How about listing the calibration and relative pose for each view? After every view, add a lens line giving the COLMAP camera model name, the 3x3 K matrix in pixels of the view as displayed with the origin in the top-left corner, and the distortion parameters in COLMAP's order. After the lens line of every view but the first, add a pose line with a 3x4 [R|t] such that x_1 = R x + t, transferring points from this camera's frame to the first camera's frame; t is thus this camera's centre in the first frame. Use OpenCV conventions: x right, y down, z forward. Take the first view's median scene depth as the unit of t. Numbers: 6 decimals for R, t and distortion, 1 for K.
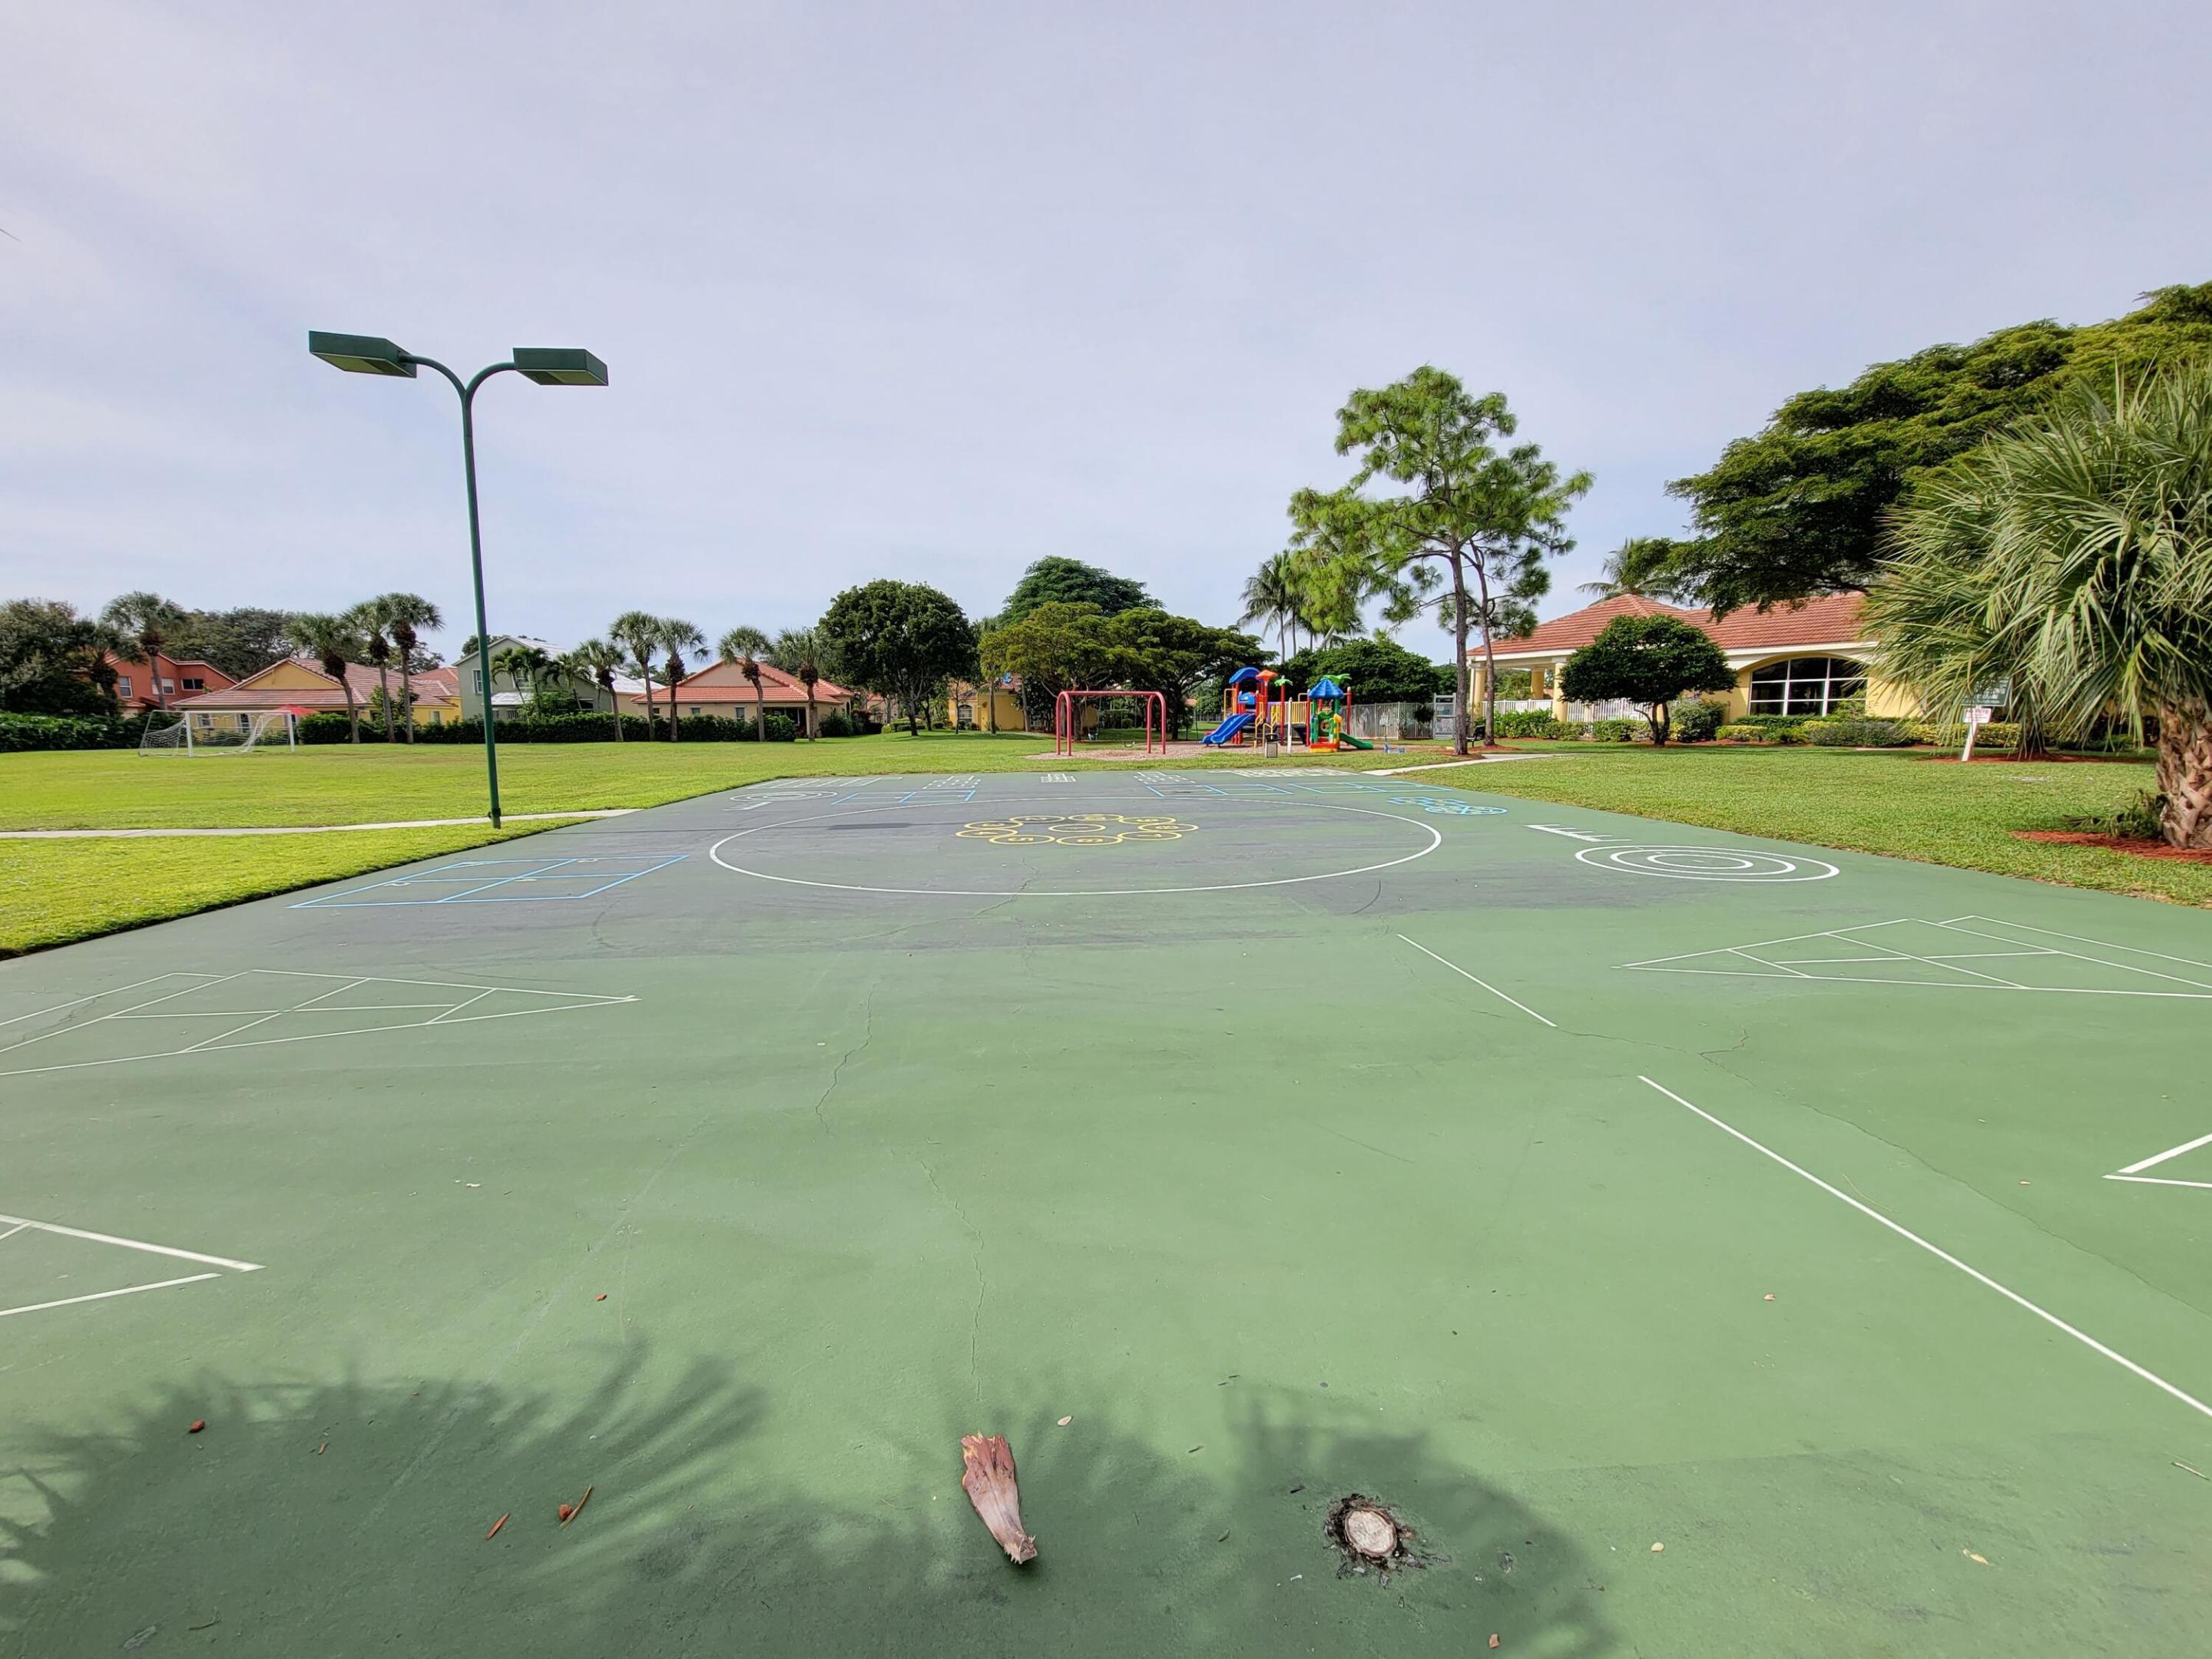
lens RADIAL K [[882.2, 0, 1093.0], [0, 882.2, 833.9], [0, 0, 1]] dist [-0.009869, -0.000233]
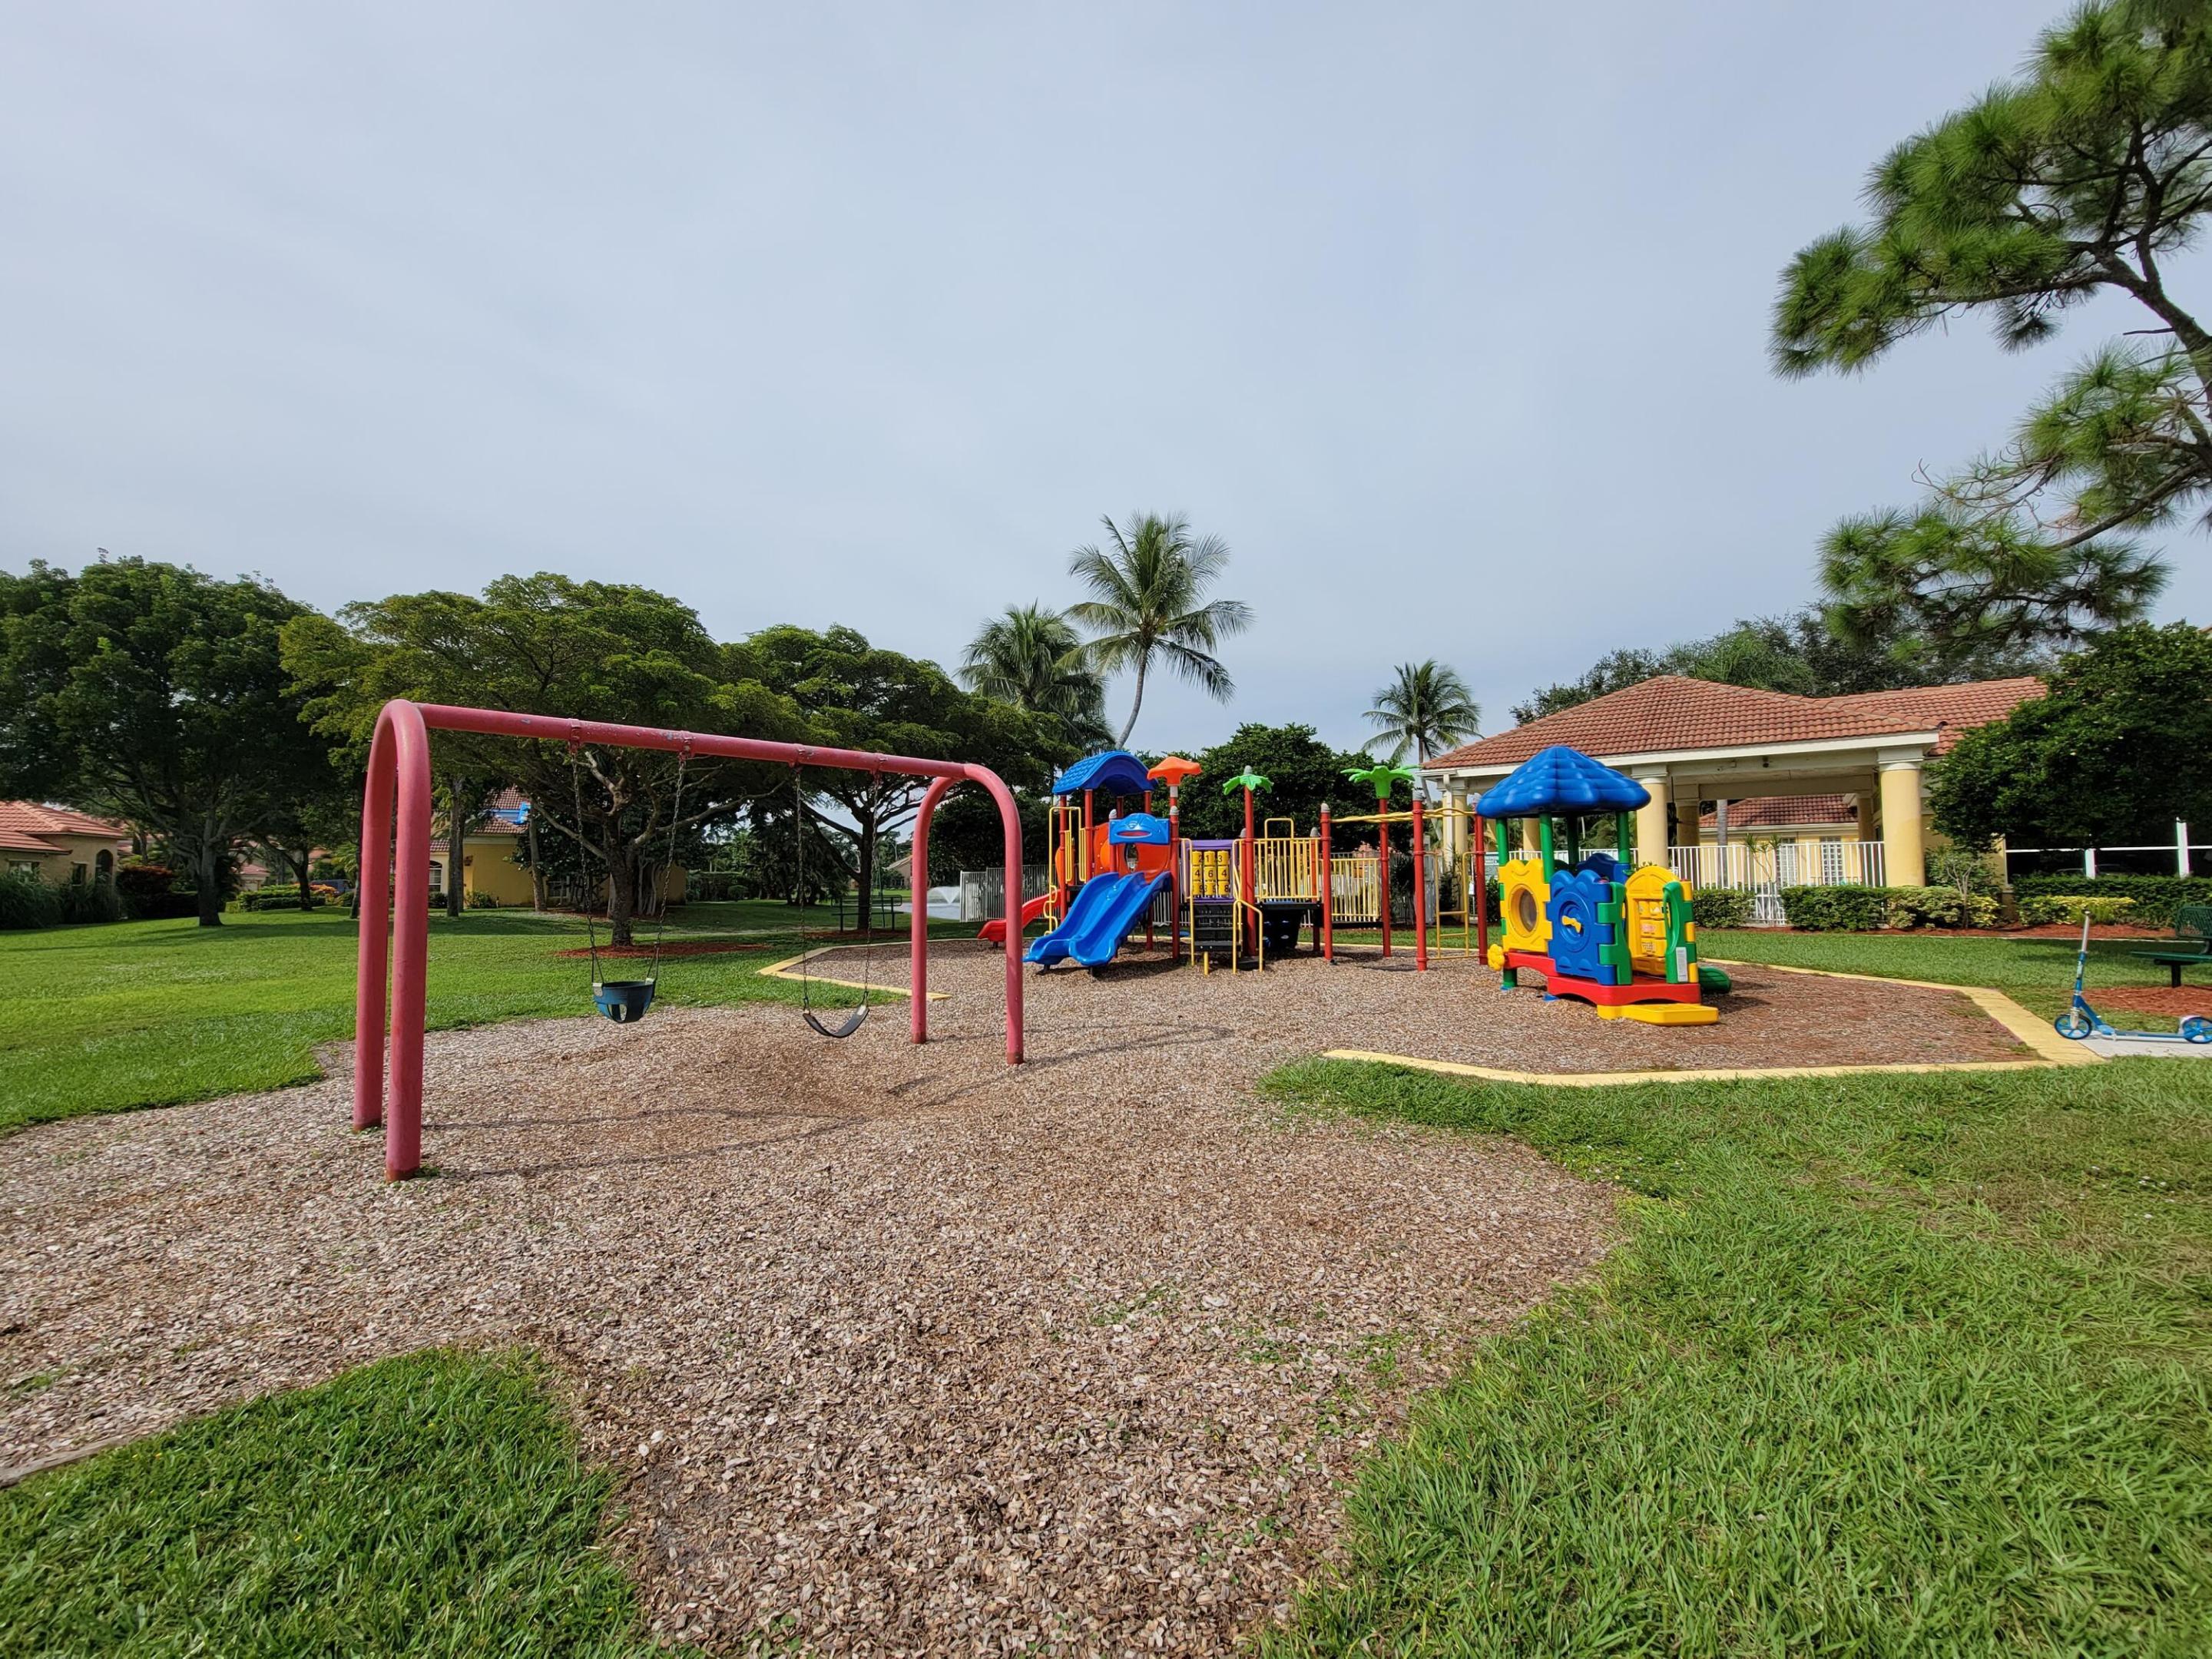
lens RADIAL K [[882.2, 0, 1093.0], [0, 882.2, 833.9], [0, 0, 1]] dist [-0.009869, -0.000233]
pose [[0.908292, 0.026225, 0.417513, 0.006983], [0.051311, 0.983513, -0.173404, -0.065907], [-0.415177, 0.178924, 0.891972, 0.480227]]
